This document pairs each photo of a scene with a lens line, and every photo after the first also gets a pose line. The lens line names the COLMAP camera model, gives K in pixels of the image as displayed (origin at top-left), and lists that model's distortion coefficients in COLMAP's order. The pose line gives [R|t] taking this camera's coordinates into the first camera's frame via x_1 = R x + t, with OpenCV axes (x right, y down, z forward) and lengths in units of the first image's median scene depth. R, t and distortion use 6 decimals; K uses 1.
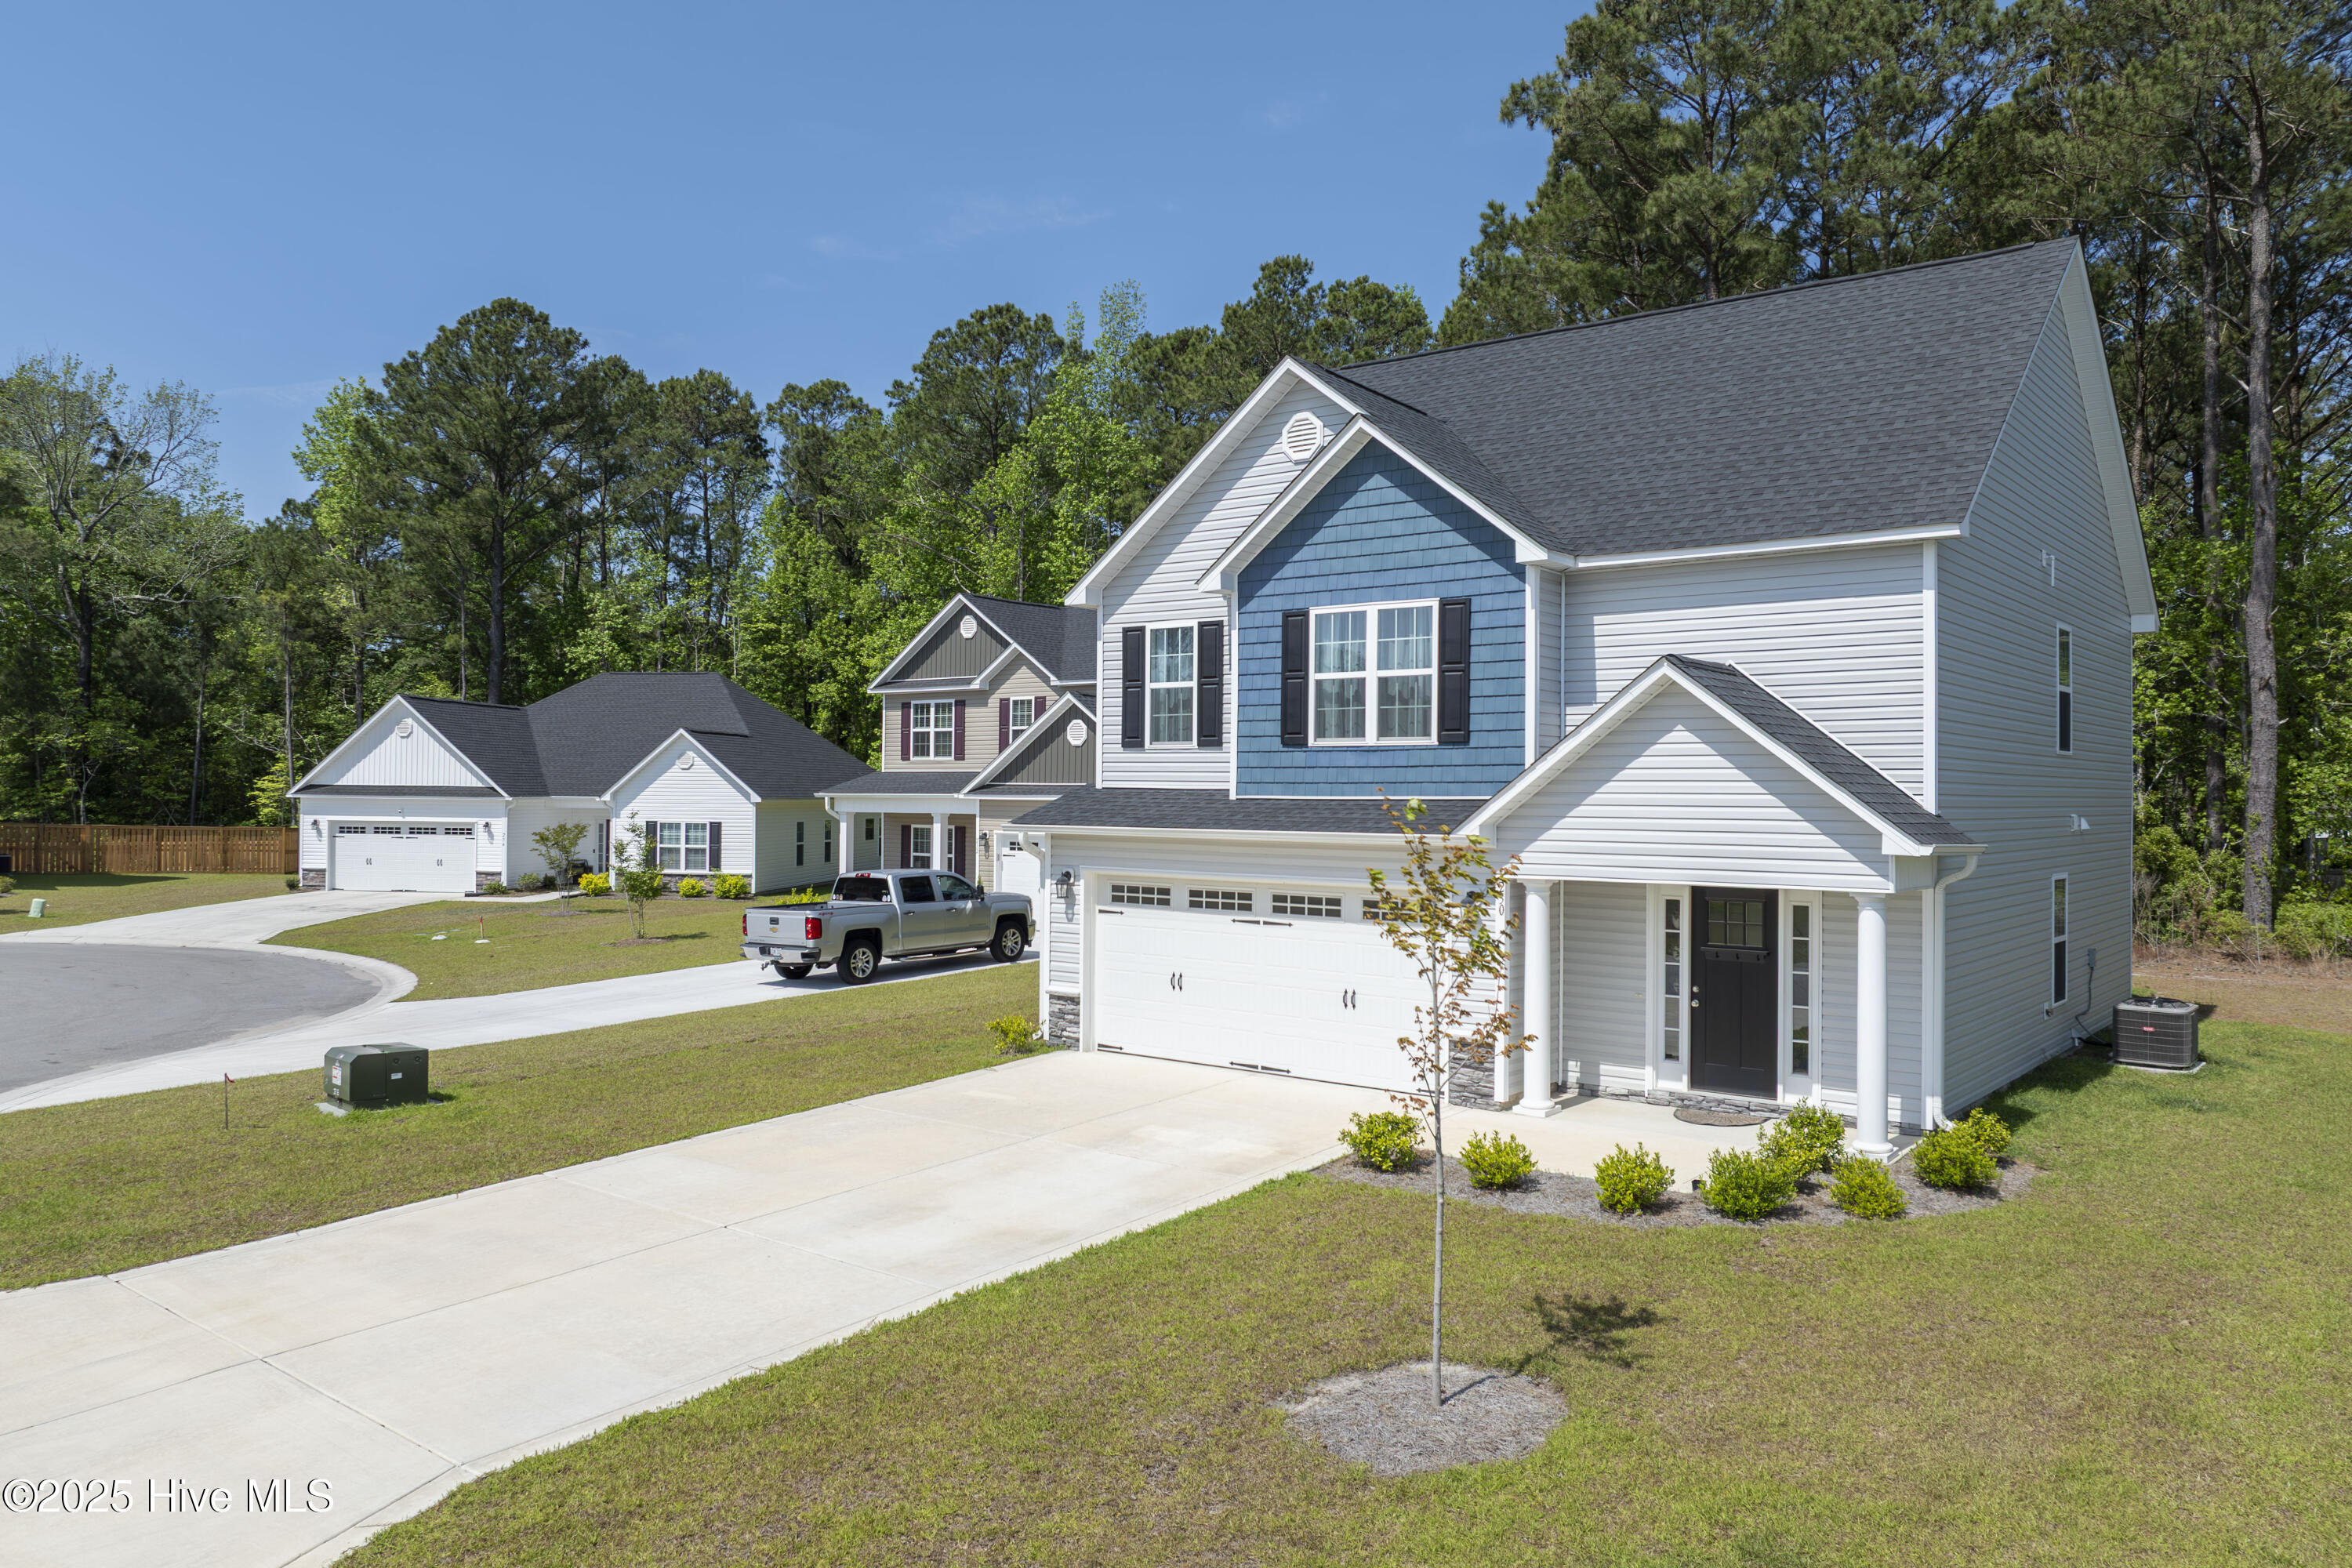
lens RADIAL K [[1666.0, 0, 1185.9], [0, 1666.0, 760.6], [0, 0, 1]] dist [-0.029779, -0.009013]
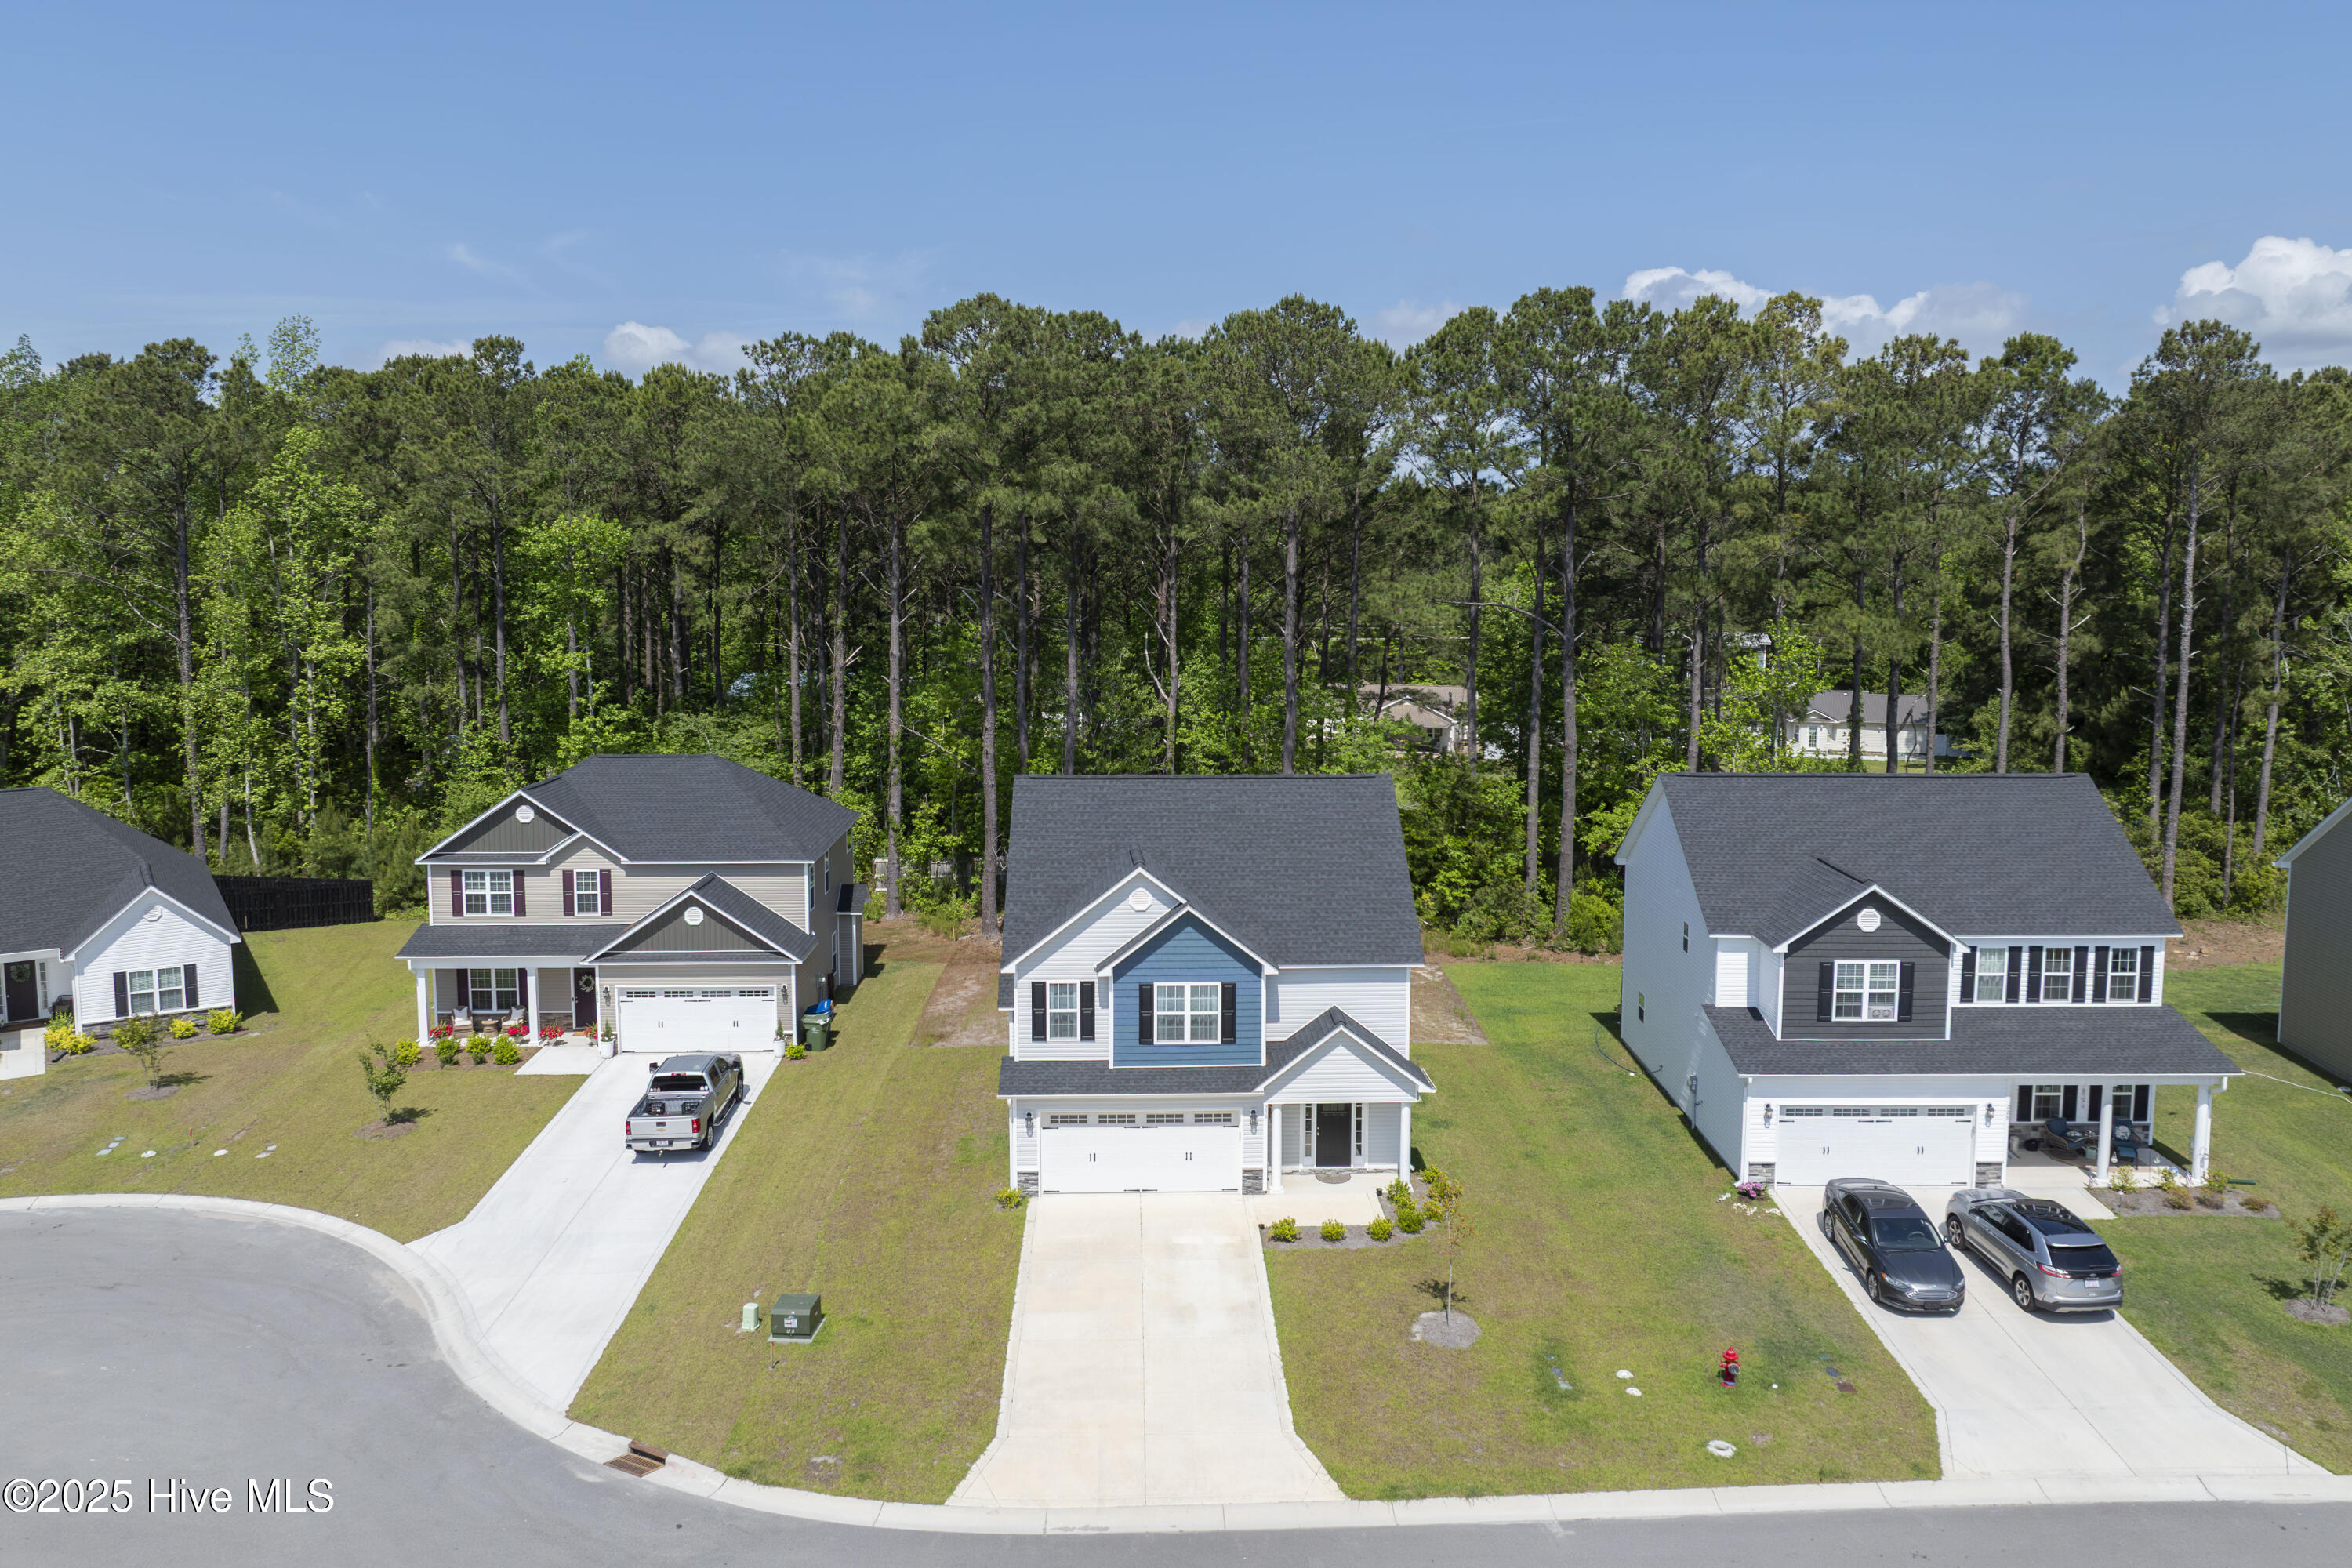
lens RADIAL K [[1666.0, 0, 1182.1], [0, 1666.0, 710.1], [0, 0, 1]] dist [-0.029779, -0.009013]
pose [[0.753541, -0.067529, 0.653923, -1.301699], [-0.008666, 0.993603, 0.112594, -0.692760], [-0.657344, -0.090511, 0.748136, -0.631320]]
